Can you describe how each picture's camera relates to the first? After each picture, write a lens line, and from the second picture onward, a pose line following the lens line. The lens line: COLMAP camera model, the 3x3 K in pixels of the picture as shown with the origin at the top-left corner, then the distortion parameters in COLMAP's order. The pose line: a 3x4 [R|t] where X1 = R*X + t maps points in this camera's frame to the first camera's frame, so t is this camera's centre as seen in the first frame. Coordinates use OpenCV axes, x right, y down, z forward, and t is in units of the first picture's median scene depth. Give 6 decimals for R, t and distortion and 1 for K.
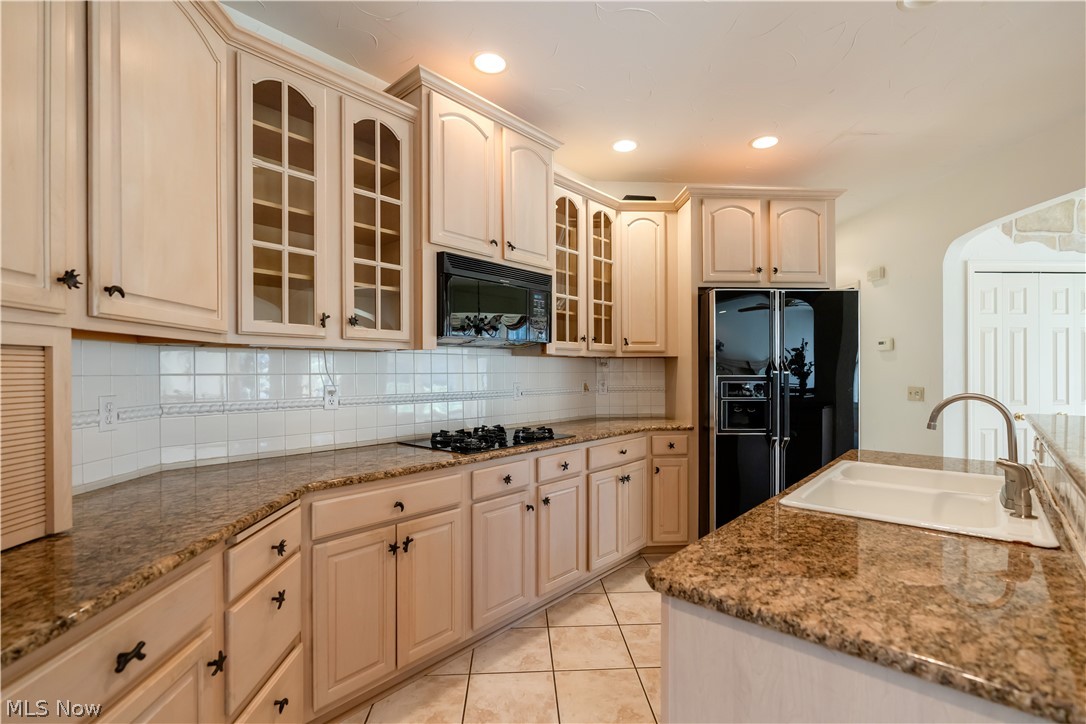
lens RADIAL K [[492.7, 0, 543.0], [0, 492.7, 364.5], [0, 0, 1]] dist [-0.002131, 0.000260]
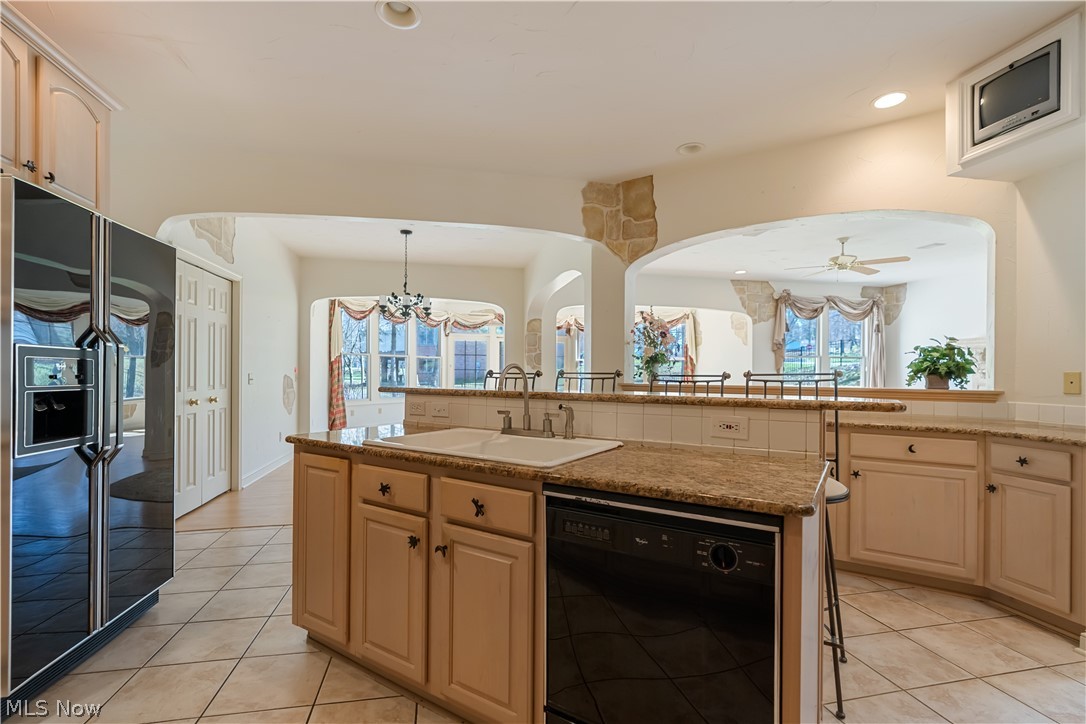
lens RADIAL K [[498.2, 0, 540.8], [0, 498.2, 373.3], [0, 0, 1]] dist [0.000026, 0.000057]
pose [[-0.150571, 0.003153, 0.988594, -0.303714], [-0.021266, 0.999753, -0.006427, 0.052409], [-0.988370, -0.021991, -0.150467, 0.632204]]
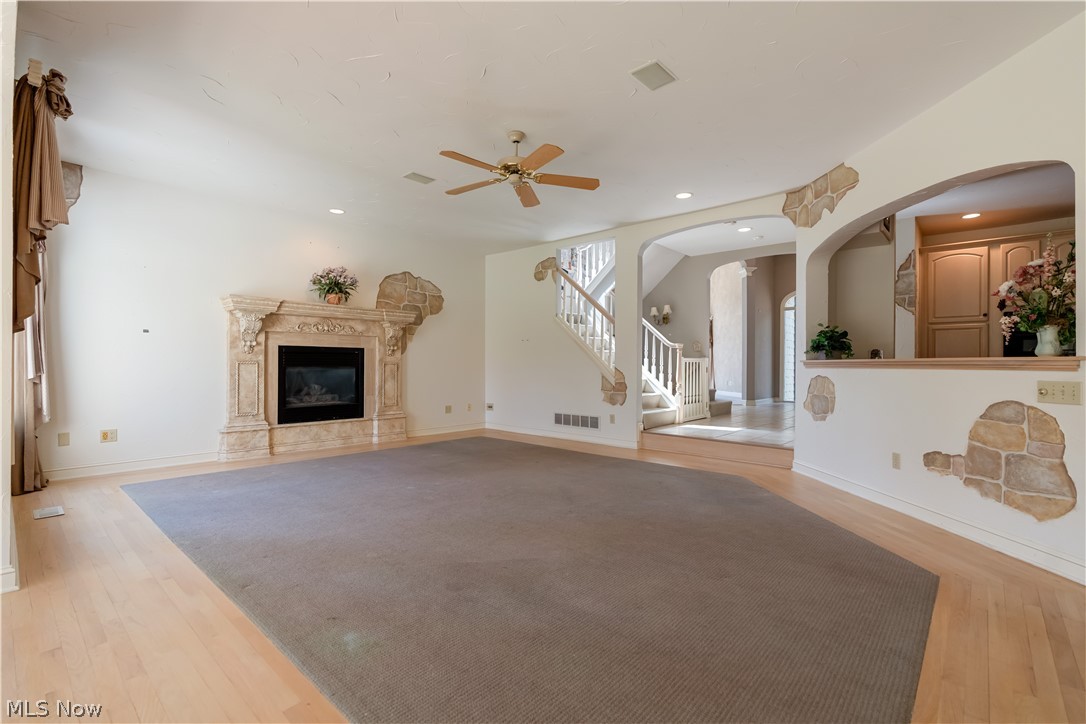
lens RADIAL K [[492.7, 0, 543.0], [0, 492.7, 364.5], [0, 0, 1]] dist [-0.002131, 0.000260]
pose [[-0.710394, 0.001640, -0.703802, 2.763255], [0.009122, 0.999935, -0.006878, 0.080097], [0.703745, -0.011306, -0.710363, 0.003511]]
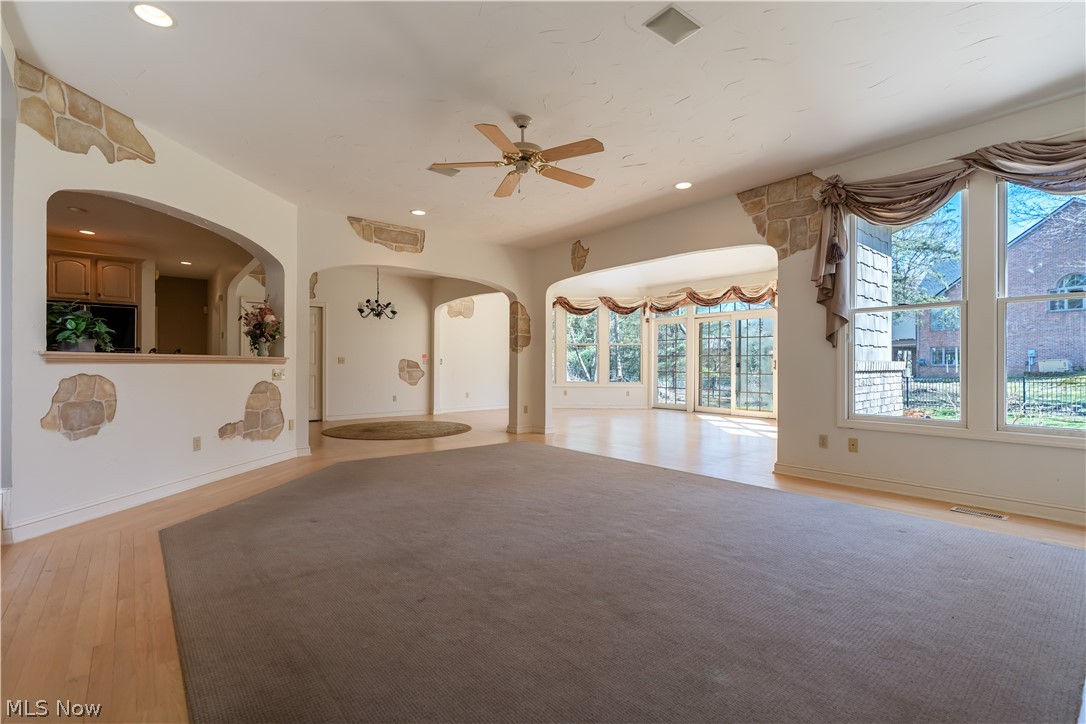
lens RADIAL K [[492.7, 0, 543.0], [0, 492.7, 364.5], [0, 0, 1]] dist [-0.002131, 0.000260]
pose [[0.810244, 0.008747, 0.586027, 1.013175], [-0.017377, 0.999808, 0.009103, 0.060673], [-0.585834, -0.017560, 0.810240, -2.269314]]
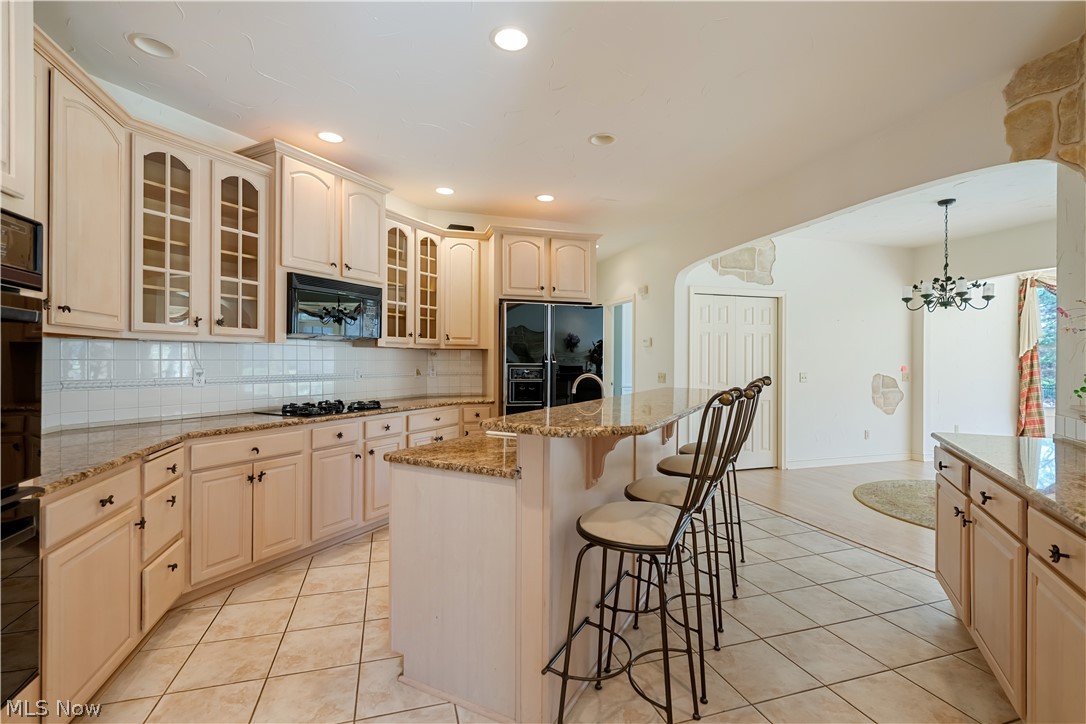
lens RADIAL K [[493.2, 0, 539.4], [0, 493.2, 357.3], [0, 0, 1]] dist [-0.001716, 0.000225]
pose [[0.971320, 0.011469, 0.237498, 0.133332], [-0.014101, 0.999857, 0.009388, -0.011902], [-0.237356, -0.012467, 0.971343, -0.468008]]
